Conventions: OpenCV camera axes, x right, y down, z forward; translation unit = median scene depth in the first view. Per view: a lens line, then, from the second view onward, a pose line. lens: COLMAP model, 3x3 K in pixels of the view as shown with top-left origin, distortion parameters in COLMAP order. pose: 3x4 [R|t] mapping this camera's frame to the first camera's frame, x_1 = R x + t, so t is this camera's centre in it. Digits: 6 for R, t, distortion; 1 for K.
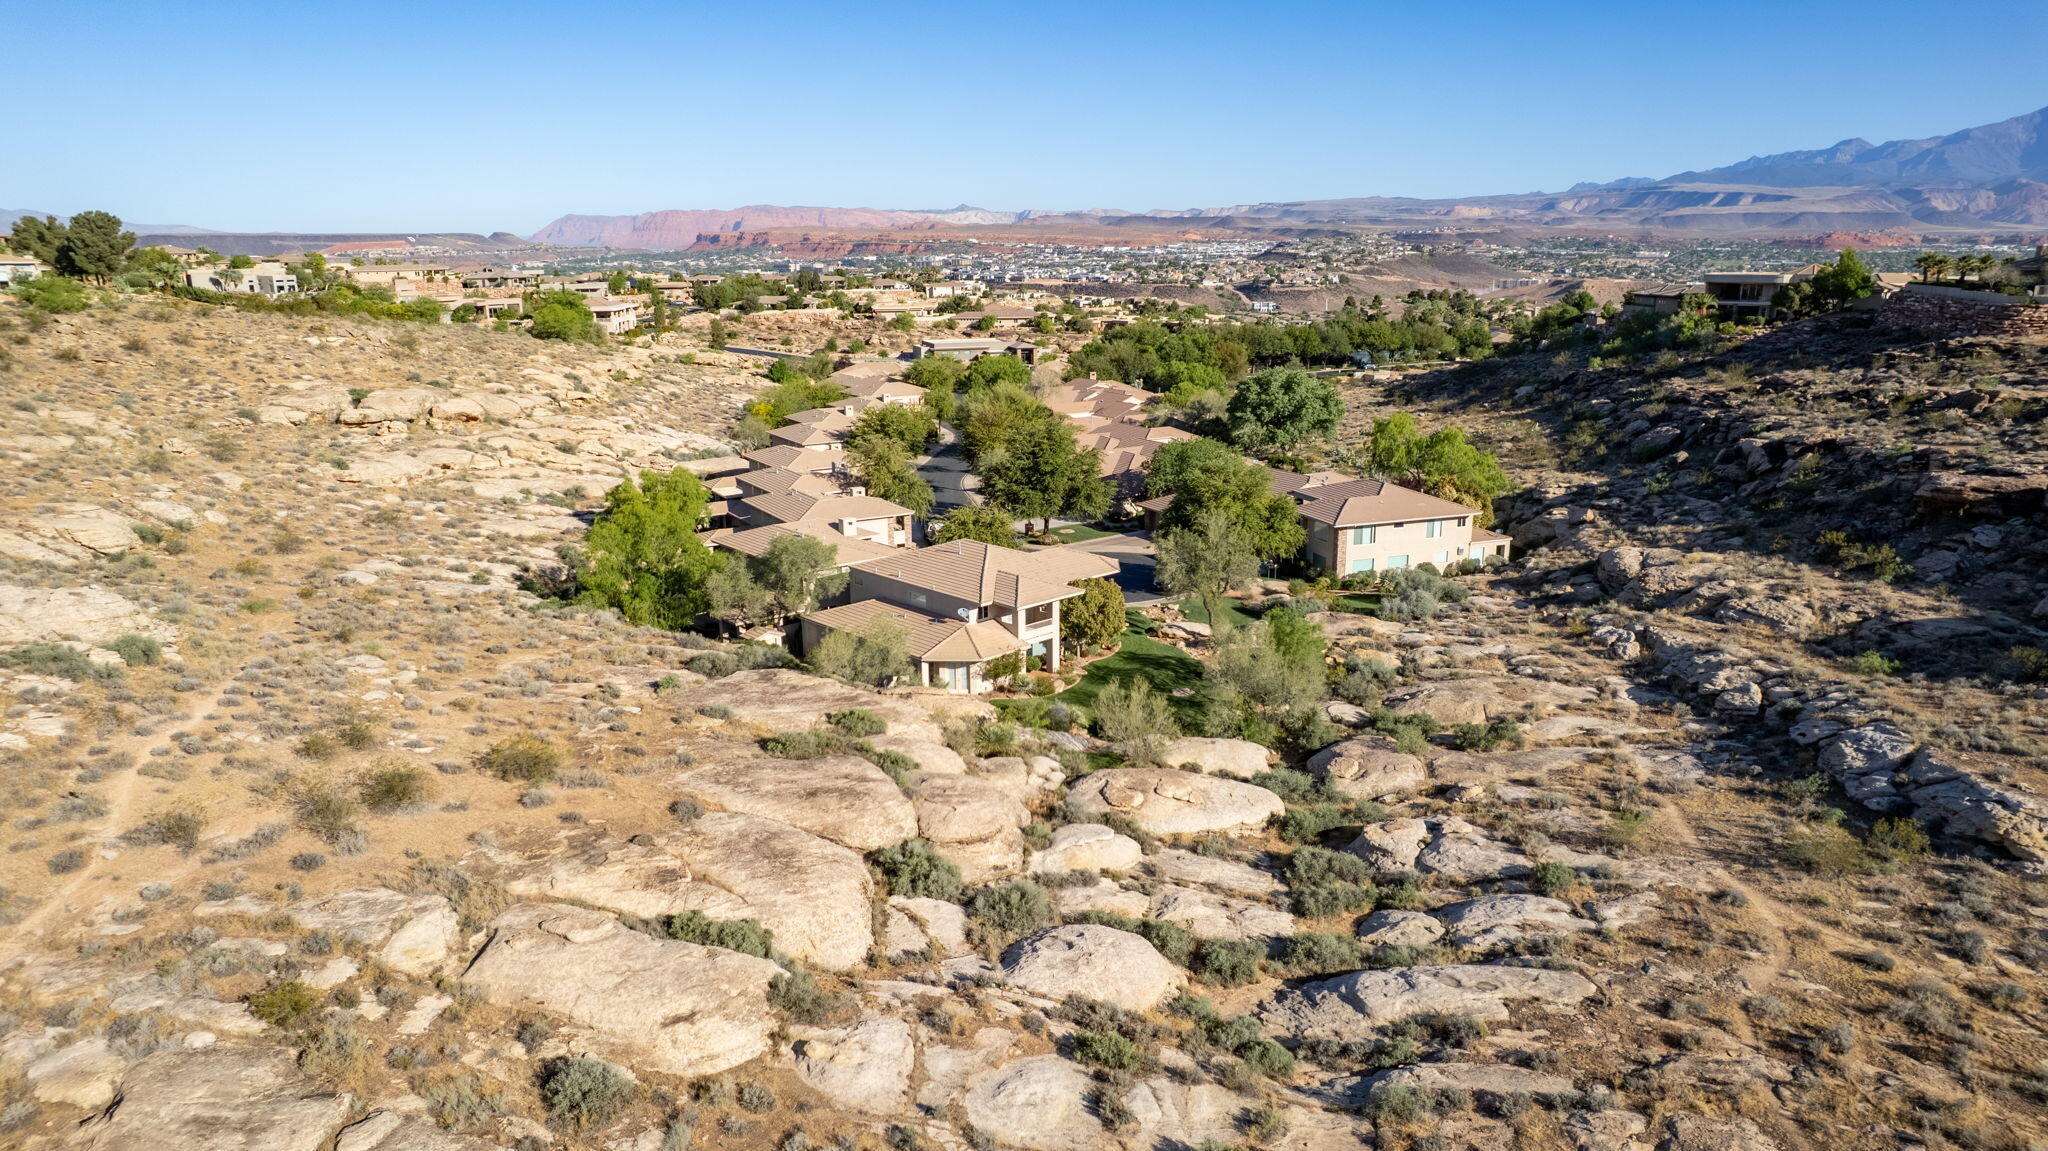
lens RADIAL K [[1311.3, 0, 1022.8], [0, 1311.3, 584.0], [0, 0, 1]] dist [-0.077881, 0.073125]
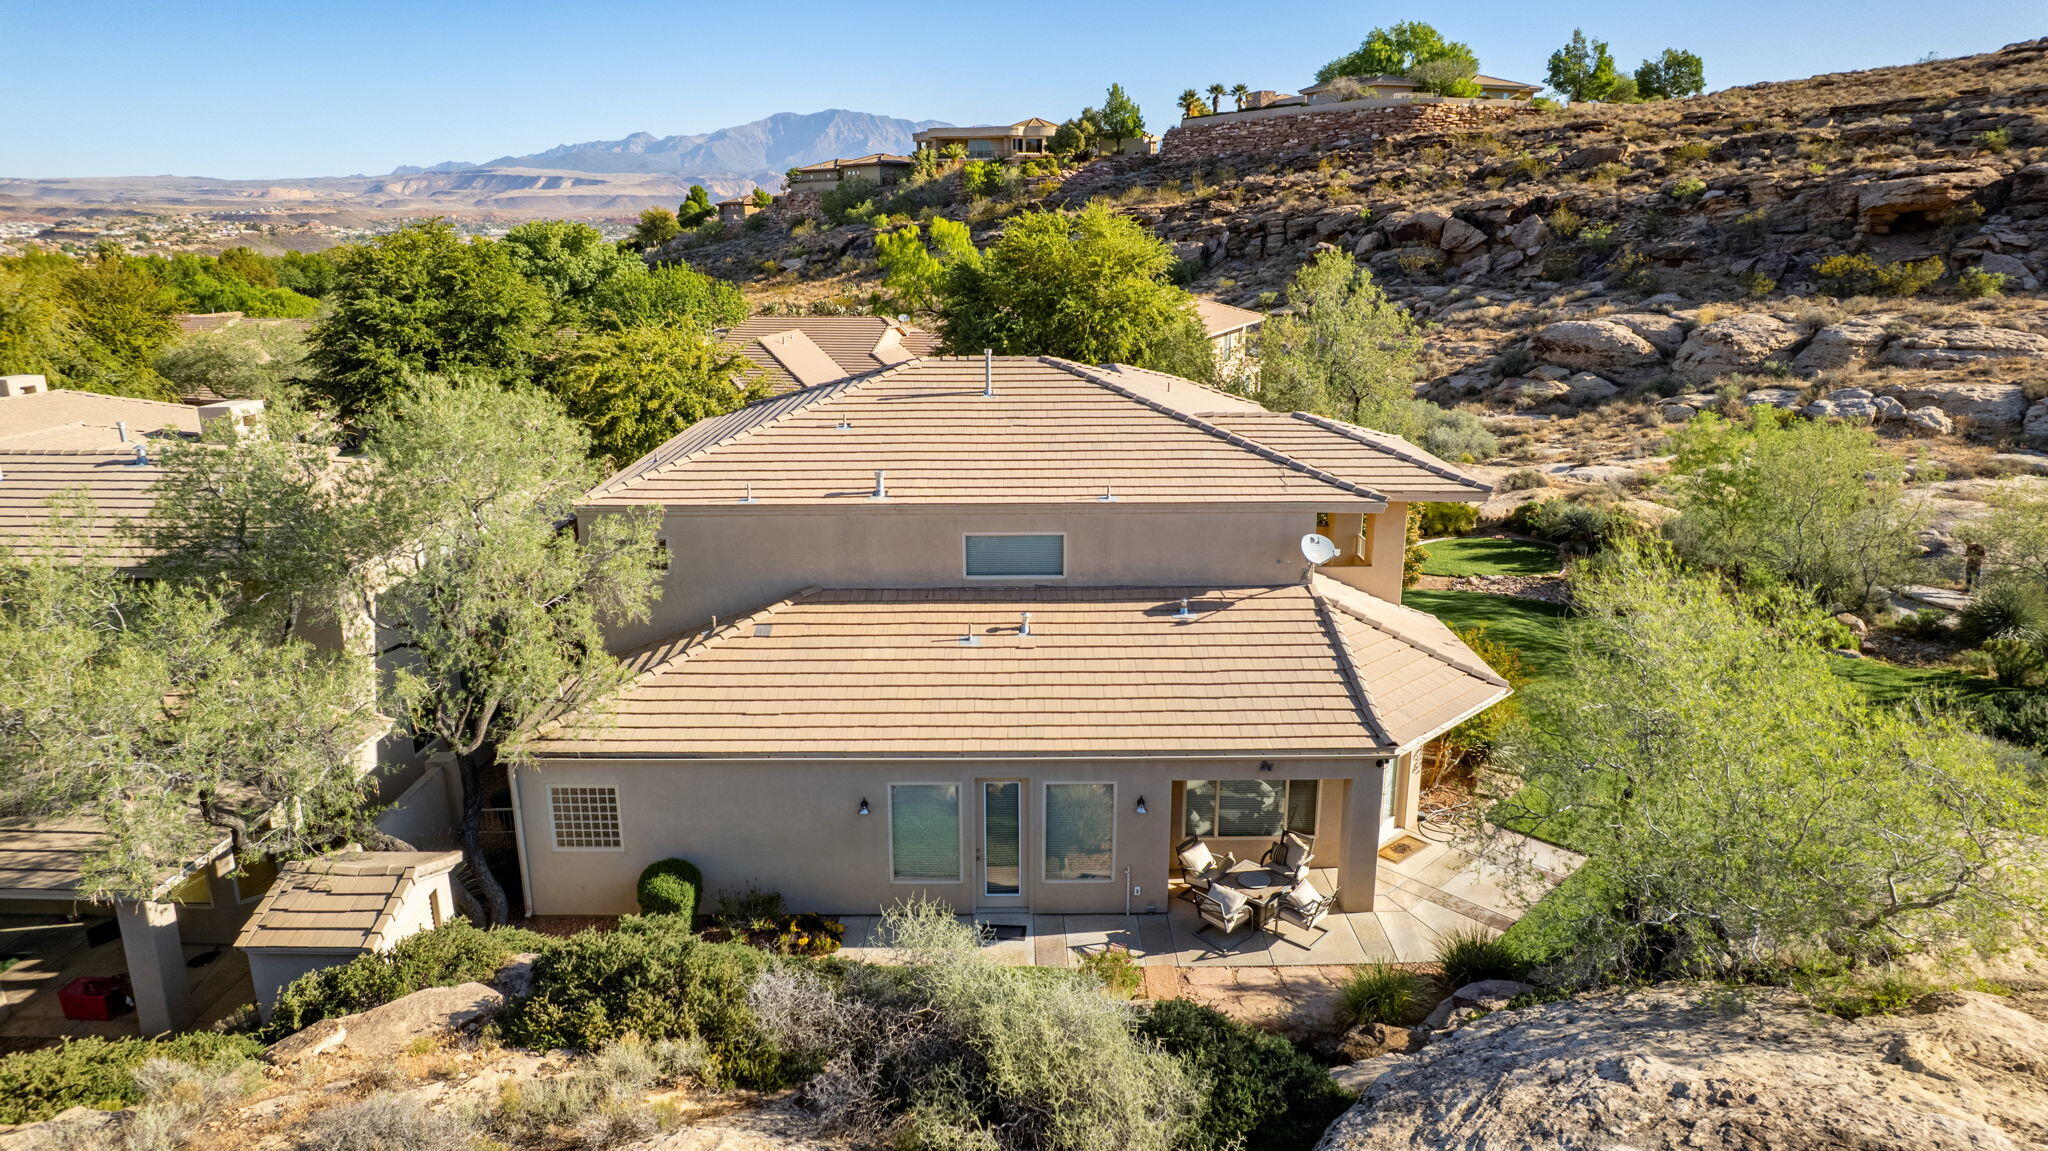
lens RADIAL K [[1311.3, 0, 1018.6], [0, 1311.3, 580.6], [0, 0, 1]] dist [-0.077881, 0.073125]
pose [[0.680541, -0.188111, 0.708151, -0.159694], [0.182235, 0.979567, 0.085079, -0.003512], [-0.709686, 0.071151, 0.700916, 0.488922]]
